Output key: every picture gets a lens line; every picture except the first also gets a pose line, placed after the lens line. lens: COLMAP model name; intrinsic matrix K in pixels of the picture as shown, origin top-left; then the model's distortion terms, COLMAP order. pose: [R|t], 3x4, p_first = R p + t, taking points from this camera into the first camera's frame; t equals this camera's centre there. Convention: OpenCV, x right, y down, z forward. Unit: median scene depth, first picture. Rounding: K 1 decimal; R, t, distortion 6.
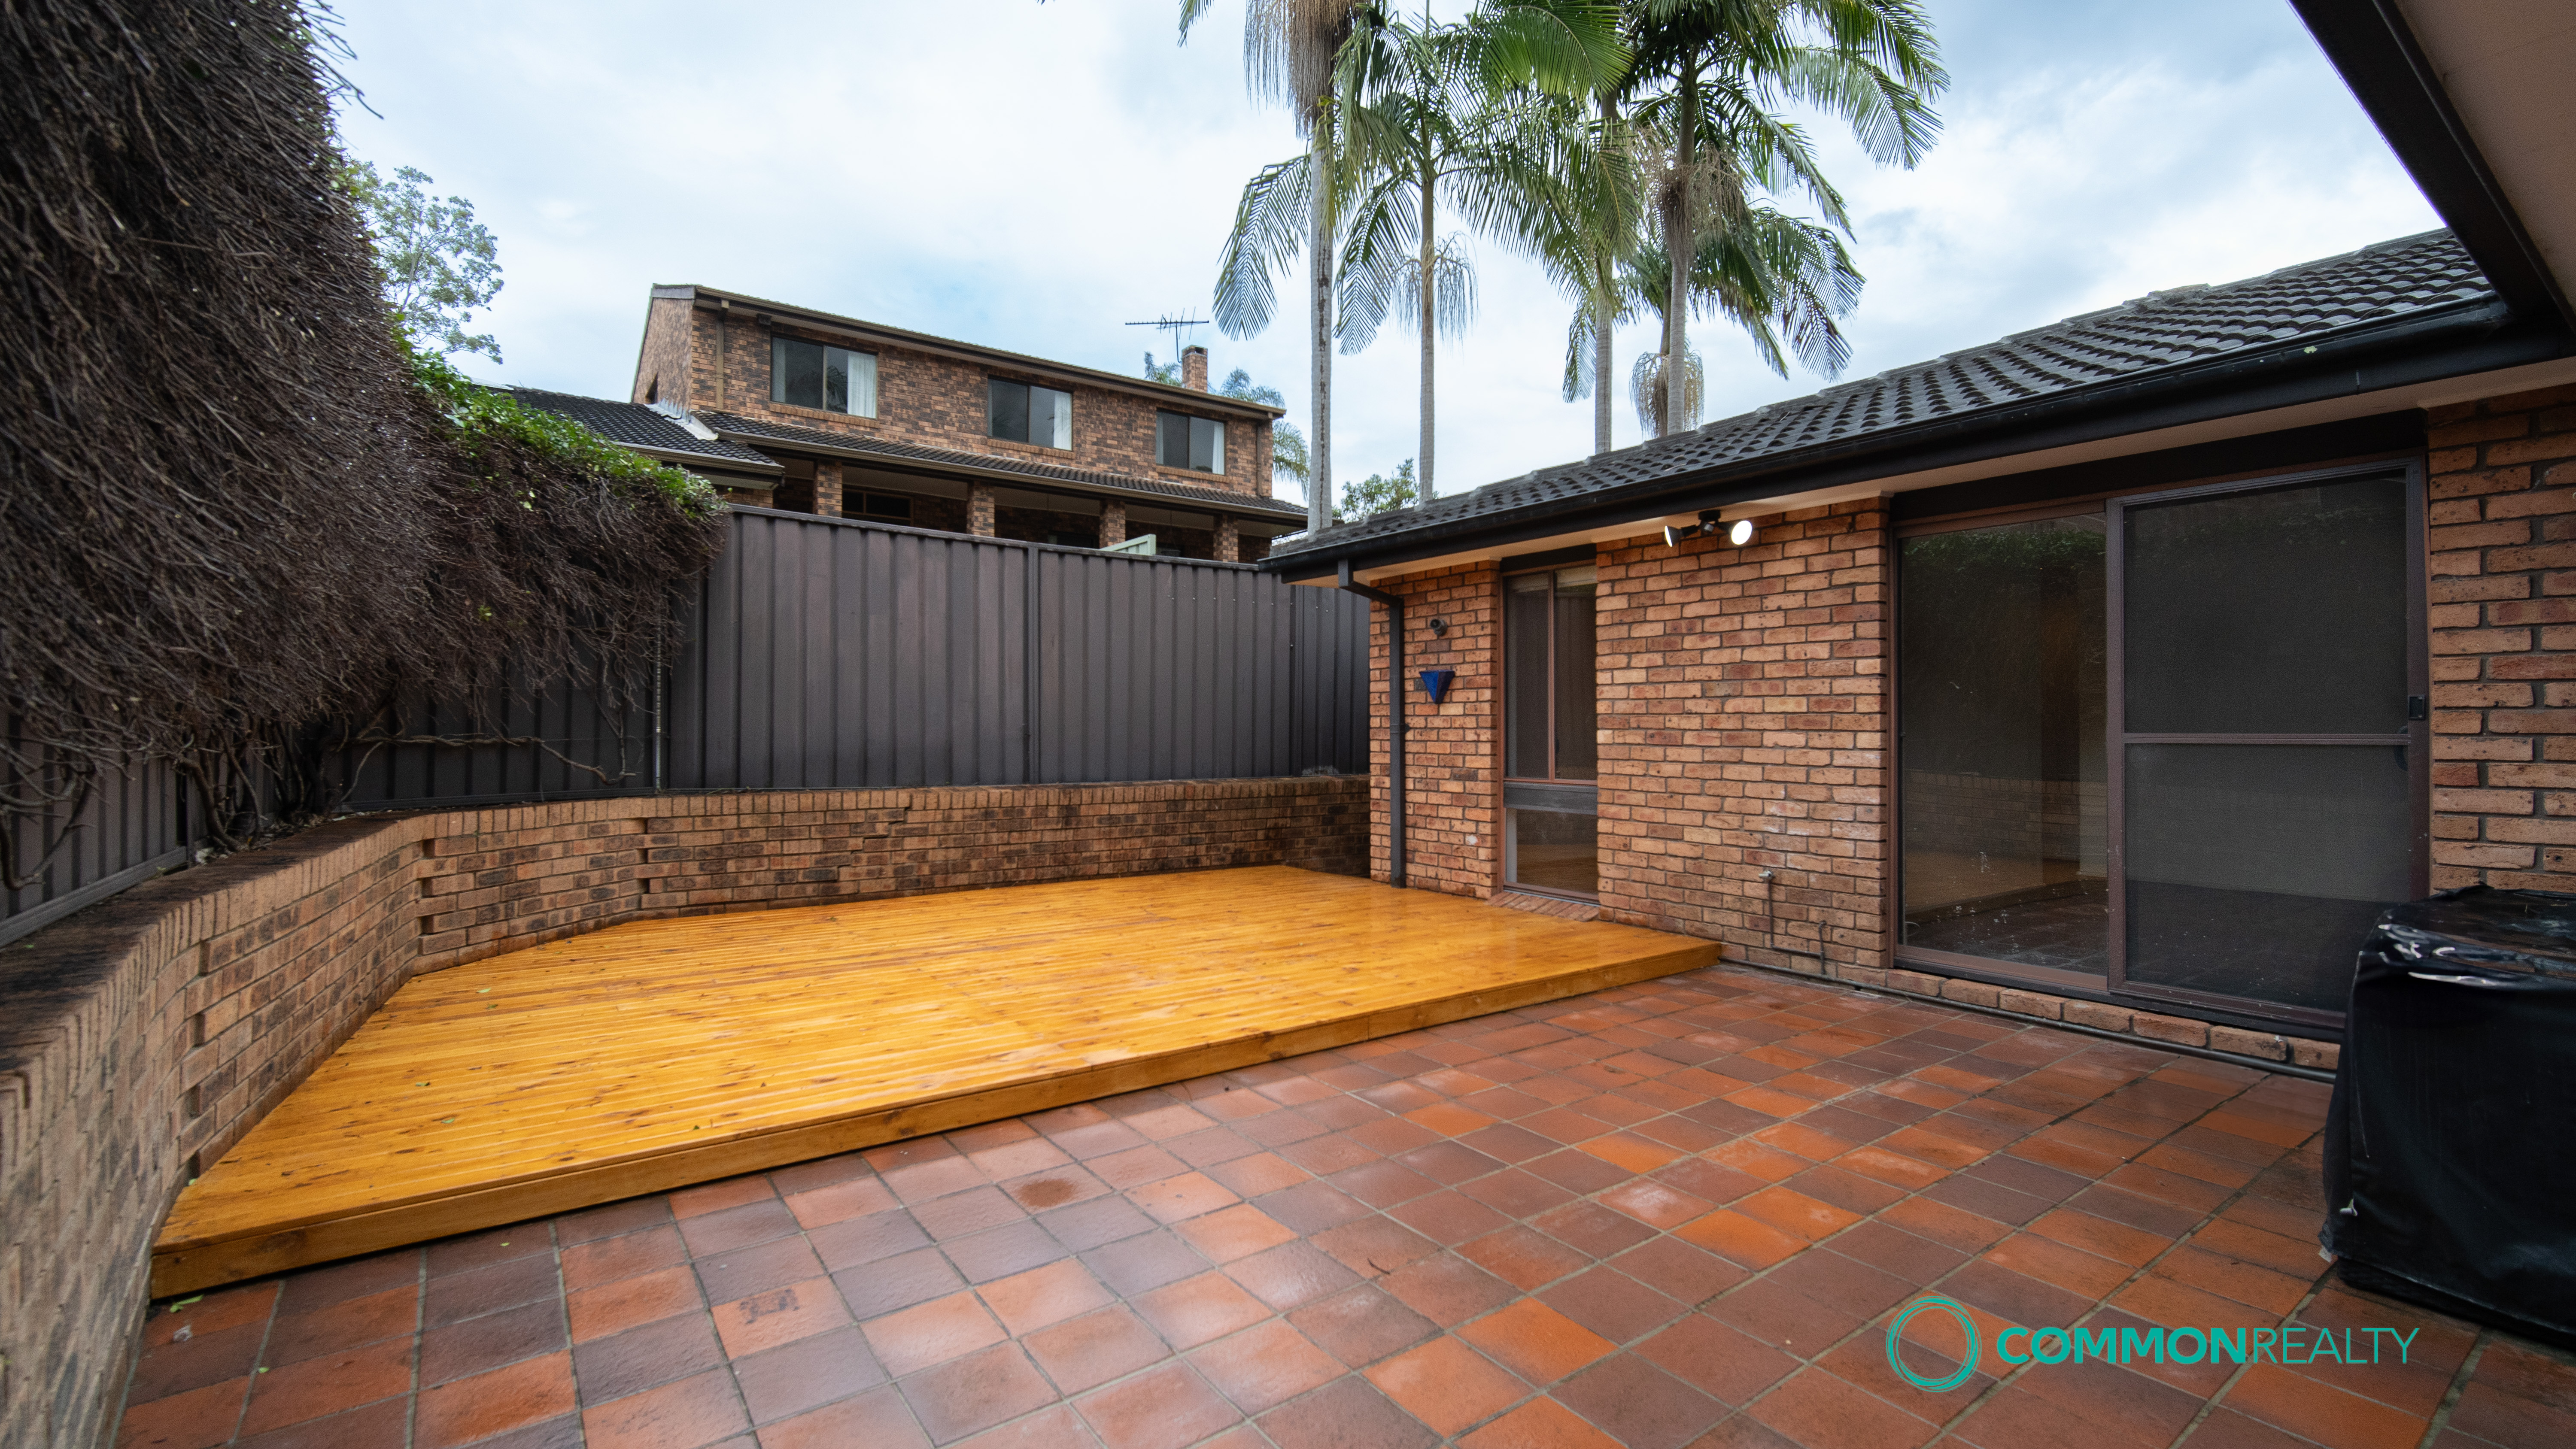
lens RADIAL K [[1109.6, 0, 1288.0], [0, 1109.6, 724.5], [0, 0, 1]] dist [0.002132, -0.000104]
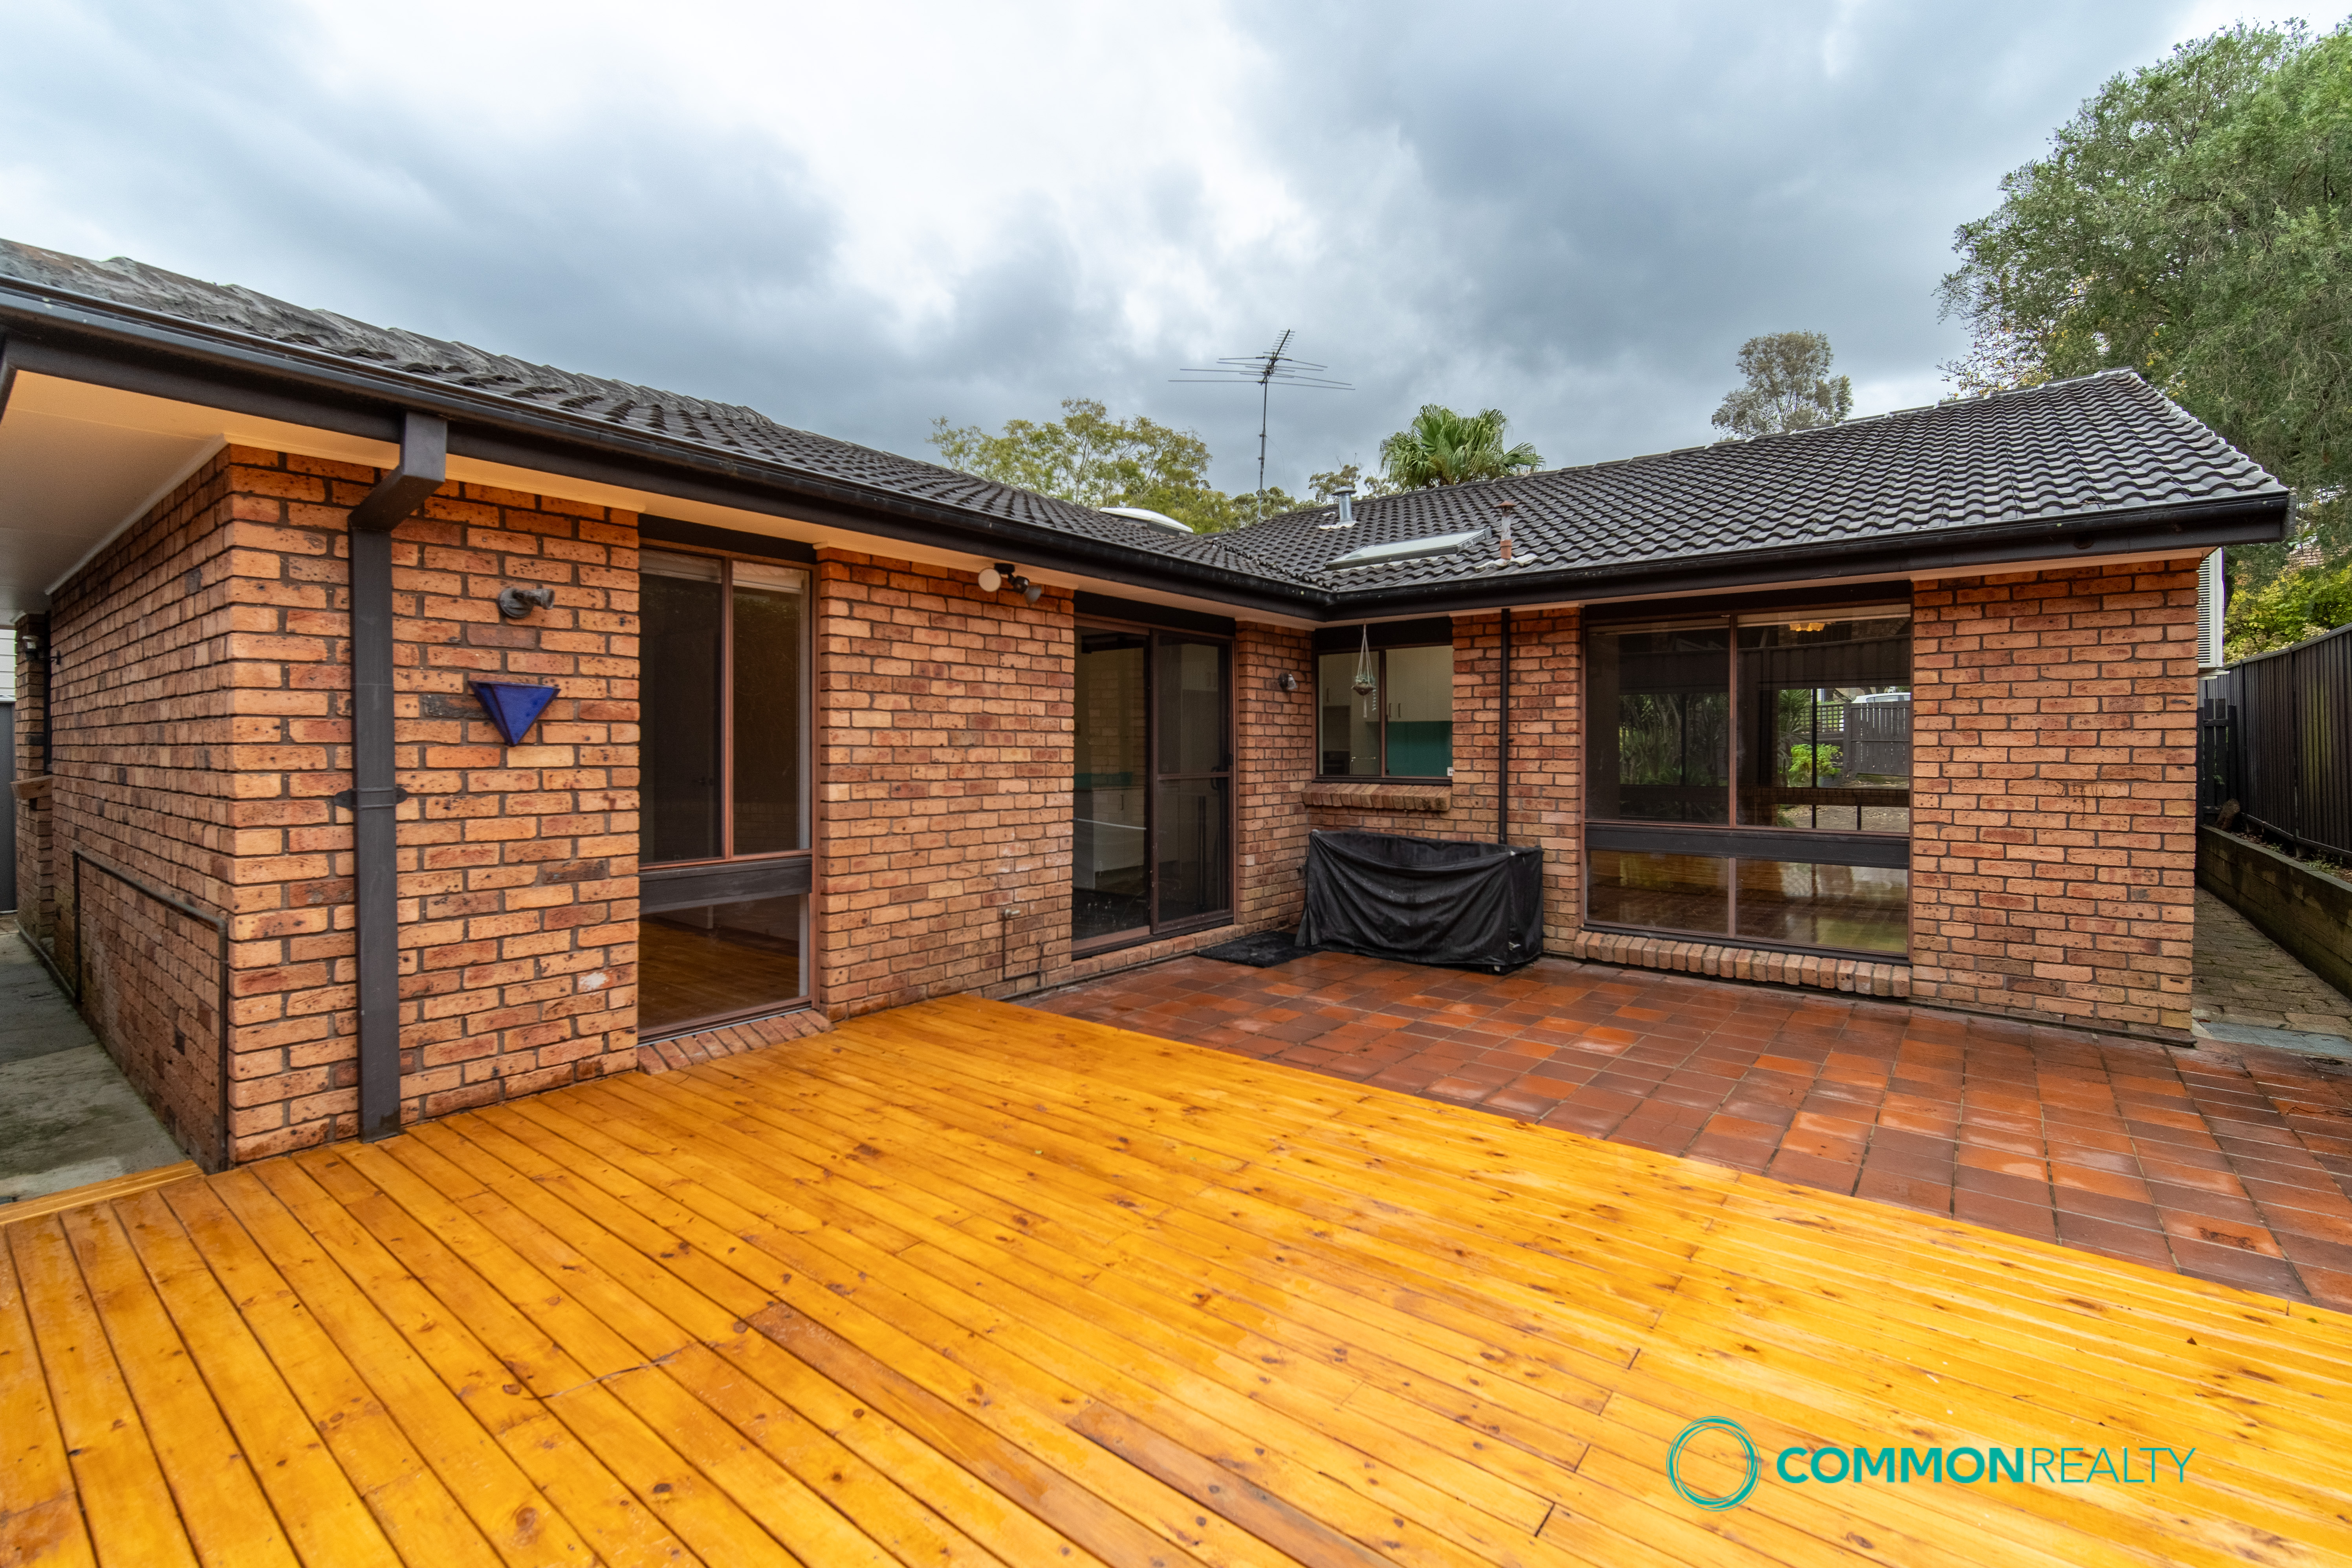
lens RADIAL K [[1018.9, 0, 1181.4], [0, 1018.9, 752.5], [0, 0, 1]] dist [0.000135, -0.000068]
pose [[-0.273437, -0.007343, 0.961862, -0.519937], [-0.004622, 0.999969, 0.006320, -0.024955], [-0.961879, -0.002717, -0.273462, 1.019528]]
